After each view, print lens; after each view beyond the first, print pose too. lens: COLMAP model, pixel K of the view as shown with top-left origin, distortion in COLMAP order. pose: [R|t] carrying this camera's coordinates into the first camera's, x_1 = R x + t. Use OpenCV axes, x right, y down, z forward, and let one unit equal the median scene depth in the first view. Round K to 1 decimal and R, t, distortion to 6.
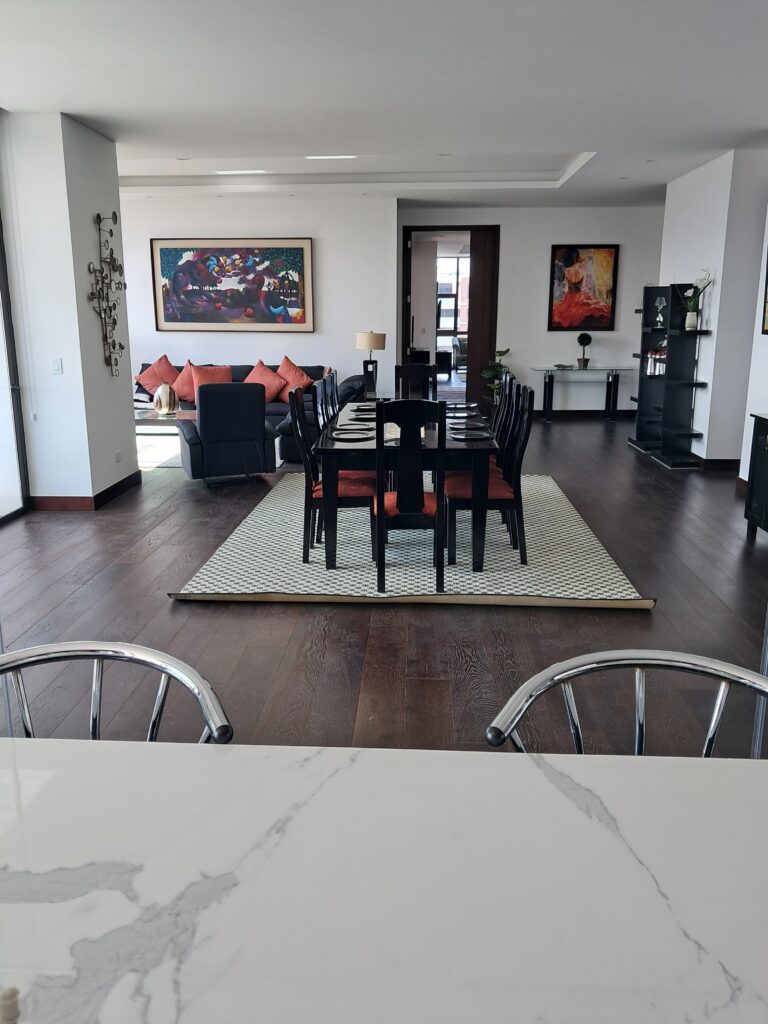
lens RADIAL K [[826.5, 0, 381.4], [0, 826.5, 513.1], [0, 0, 1]] dist [0.072751, -0.078957]
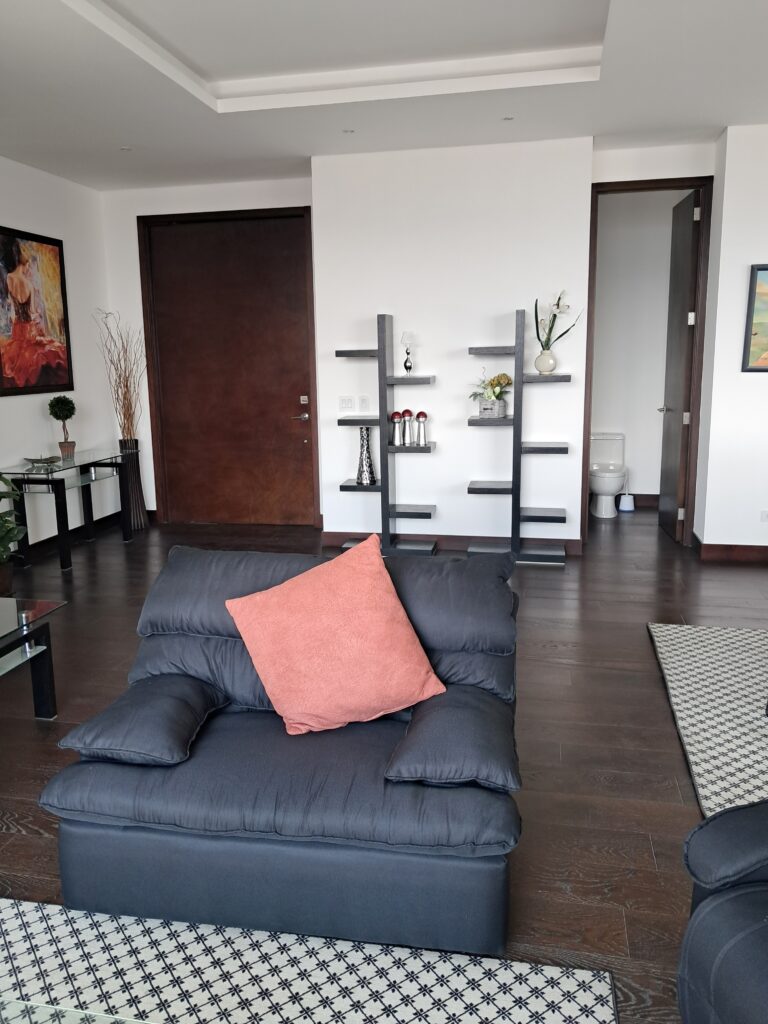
lens RADIAL K [[815.8, 0, 383.3], [0, 815.8, 509.7], [0, 0, 1]] dist [0.084669, -0.100440]
pose [[0.148204, -0.188627, 0.970801, -0.257606], [0.253991, 0.955975, 0.146972, -0.172155], [-0.955785, 0.224793, 0.189589, 0.716513]]
